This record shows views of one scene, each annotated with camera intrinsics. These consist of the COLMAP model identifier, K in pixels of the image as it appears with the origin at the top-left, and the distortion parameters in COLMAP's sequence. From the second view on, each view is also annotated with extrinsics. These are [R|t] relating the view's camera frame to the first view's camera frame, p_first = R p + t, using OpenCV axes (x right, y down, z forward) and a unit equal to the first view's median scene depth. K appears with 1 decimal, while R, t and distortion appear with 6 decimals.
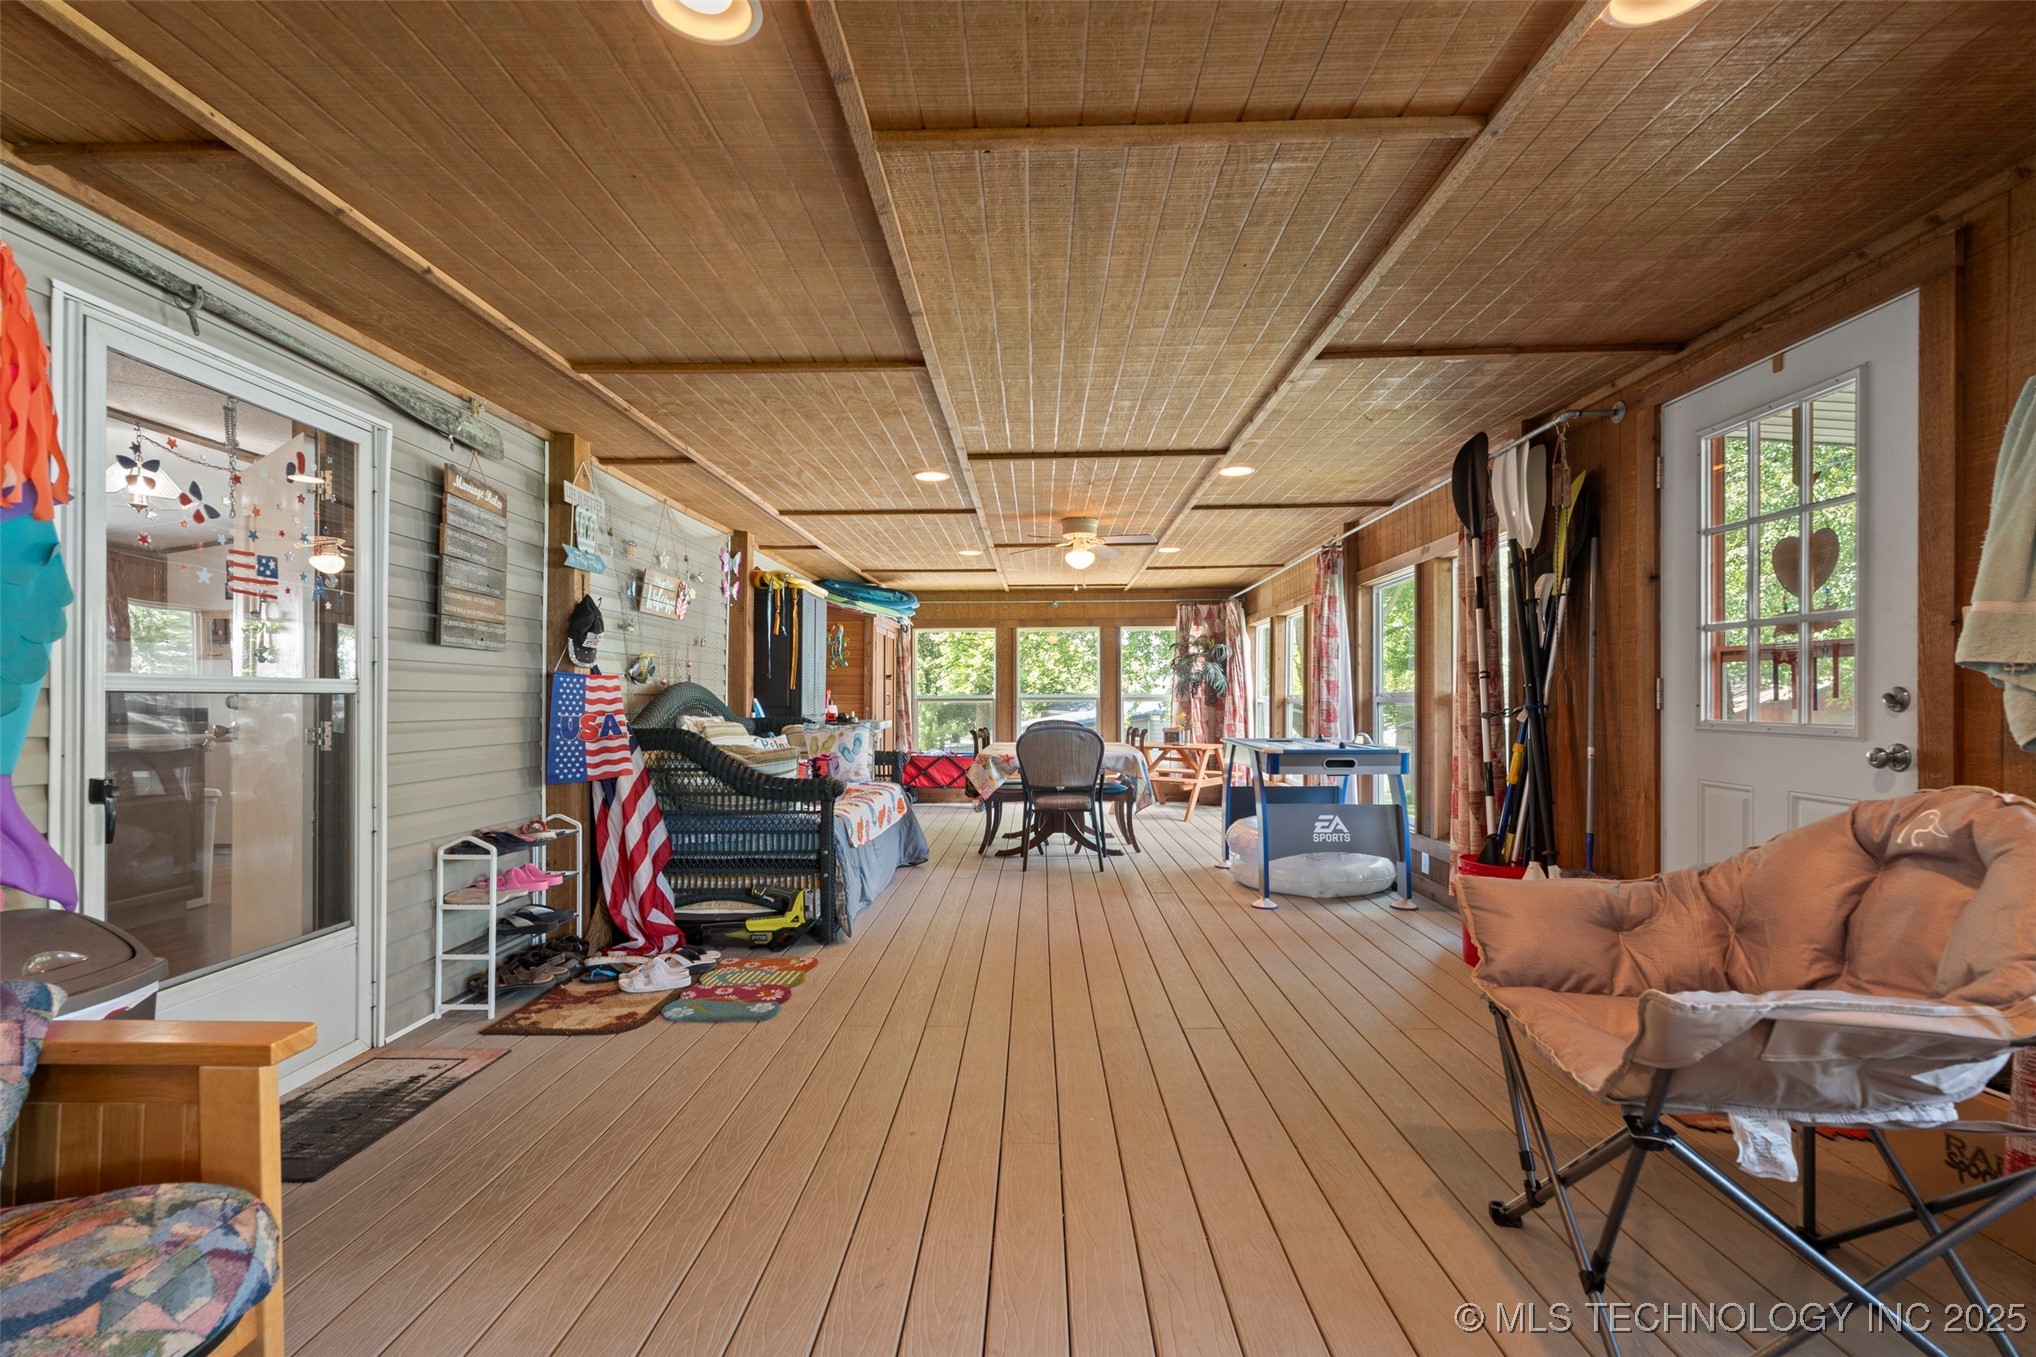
lens RADIAL K [[904.2, 0, 1023.6], [0, 904.2, 683.4], [0, 0, 1]] dist [0.002556, 0.000624]
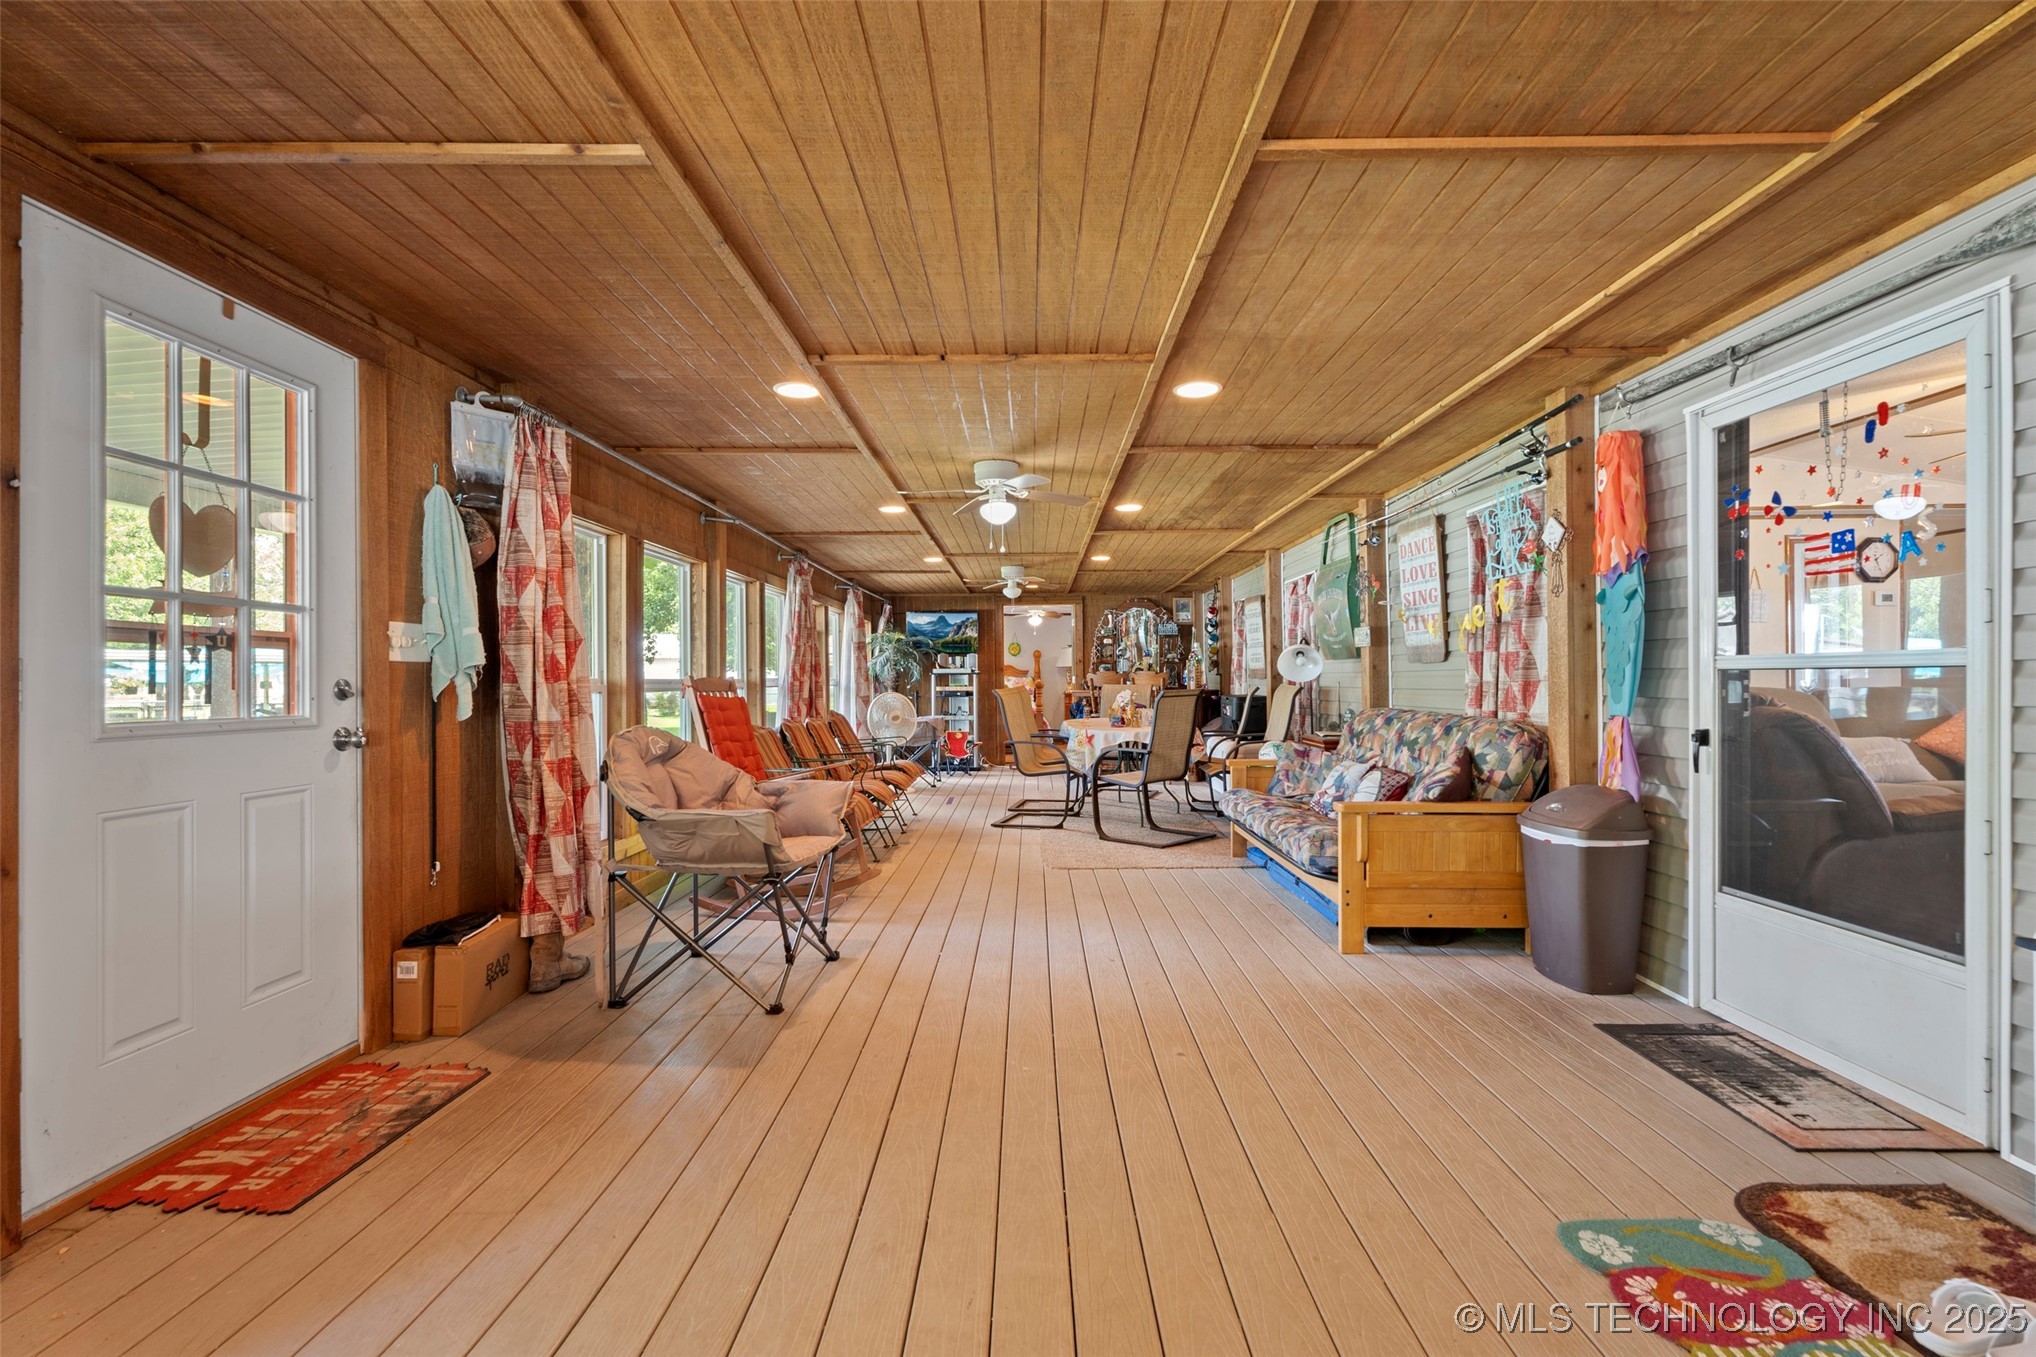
lens RADIAL K [[945.2, 0, 1018.0], [0, 945.2, 678.5], [0, 0, 1]] dist [0.002287, 0.000521]
pose [[-0.999923, 0.010539, -0.006595, 0.078759], [0.010638, 0.999830, -0.015078, 0.026837], [0.006435, -0.015147, -0.999865, 1.954021]]
